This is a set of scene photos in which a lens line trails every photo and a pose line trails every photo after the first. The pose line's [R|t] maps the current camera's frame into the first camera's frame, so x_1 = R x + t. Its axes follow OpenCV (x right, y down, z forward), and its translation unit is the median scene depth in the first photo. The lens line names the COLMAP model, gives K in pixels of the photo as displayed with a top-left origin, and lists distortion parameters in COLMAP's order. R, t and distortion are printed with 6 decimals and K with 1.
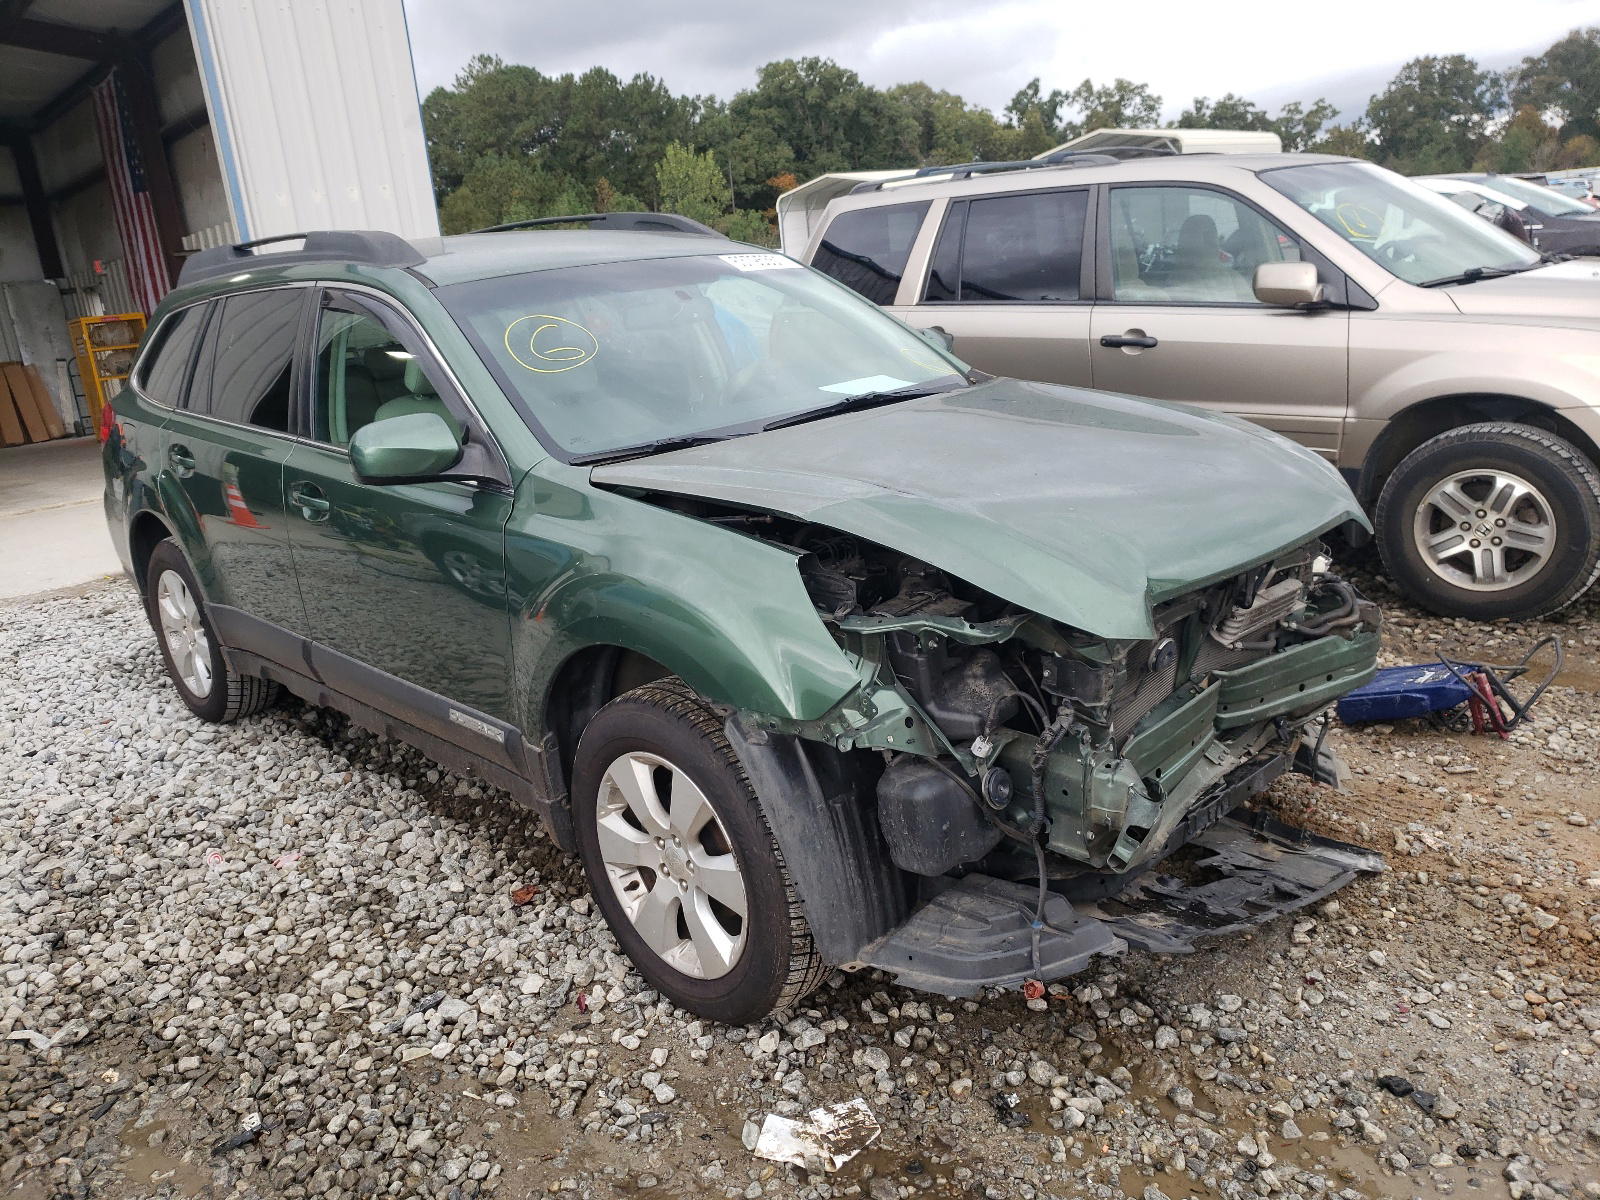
lens RADIAL K [[1230.0, 0, 800.0], [0, 1230.0, 600.0], [0, 0, 1]] dist [0.030087, 0.002968]
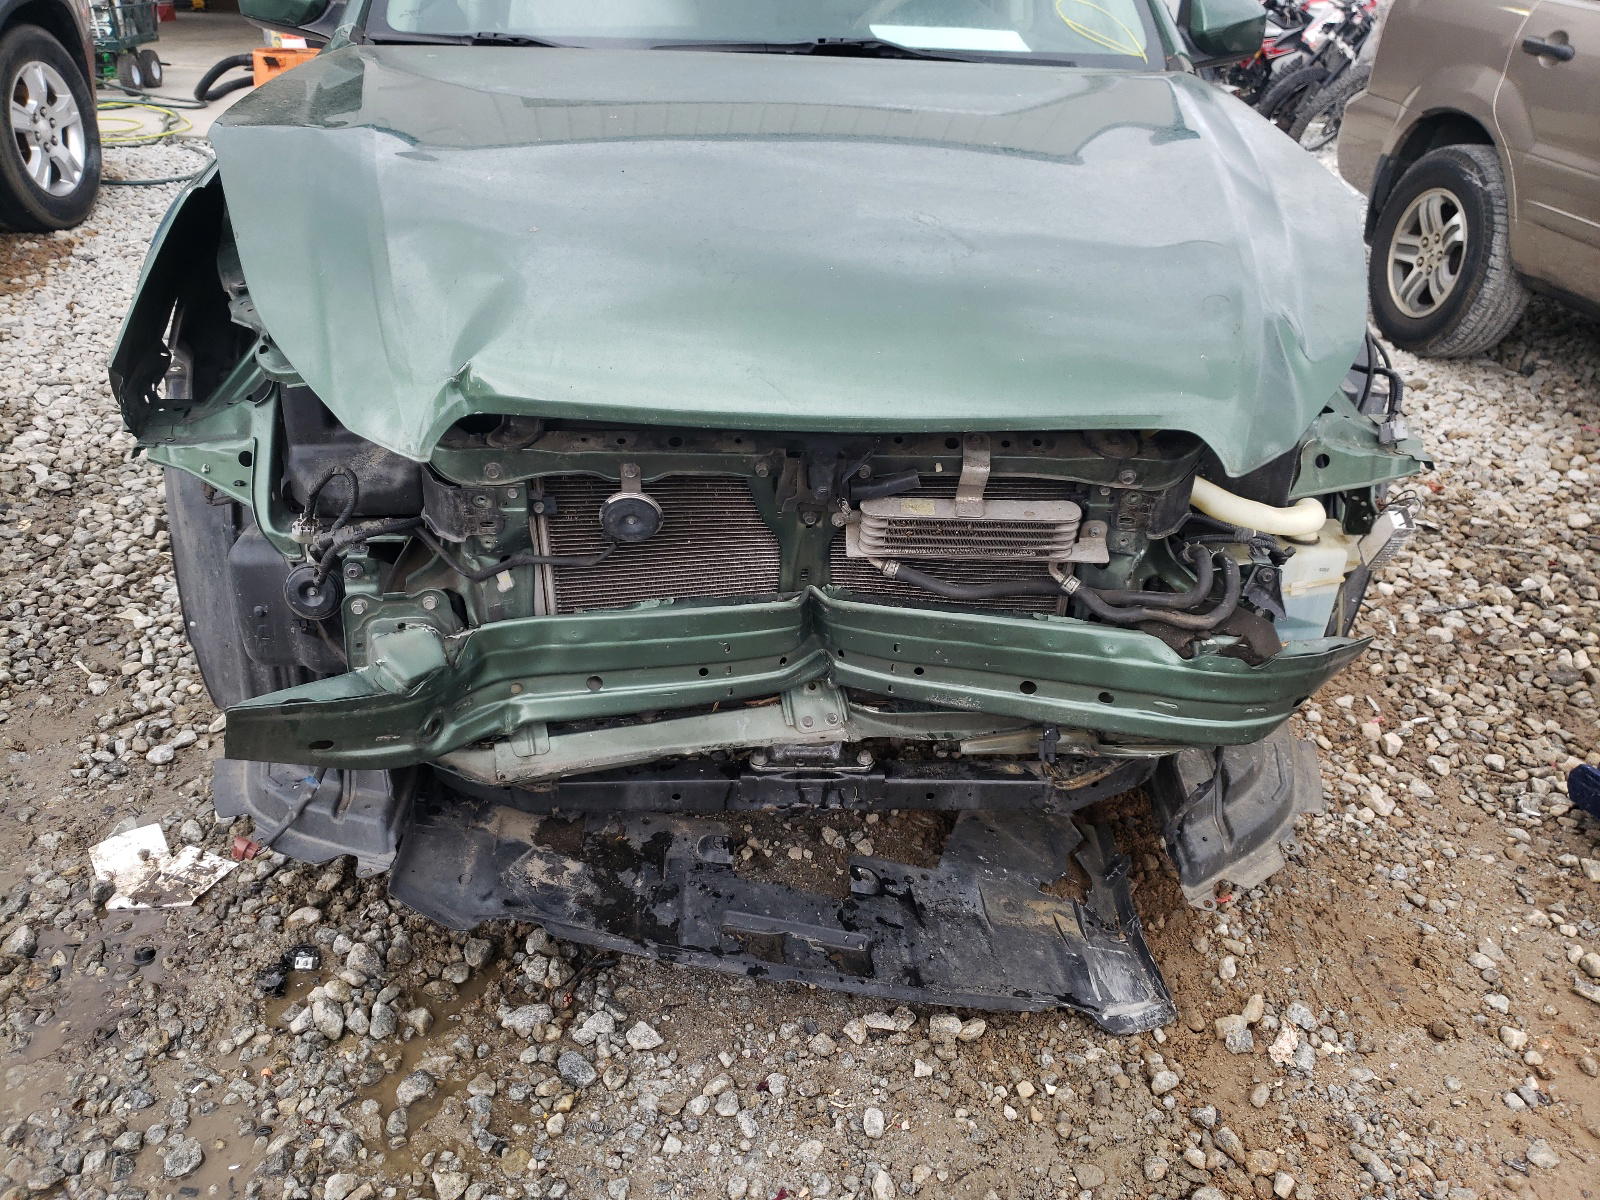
lens RADIAL K [[1230.0, 0, 800.0], [0, 1230.0, 600.0], [0, 0, 1]] dist [0.030087, 0.002968]
pose [[0.749281, 0.406552, -0.522775, 0.624297], [-0.264365, 0.907384, 0.326748, -0.126722], [0.607198, -0.106623, 0.787364, 0.508778]]
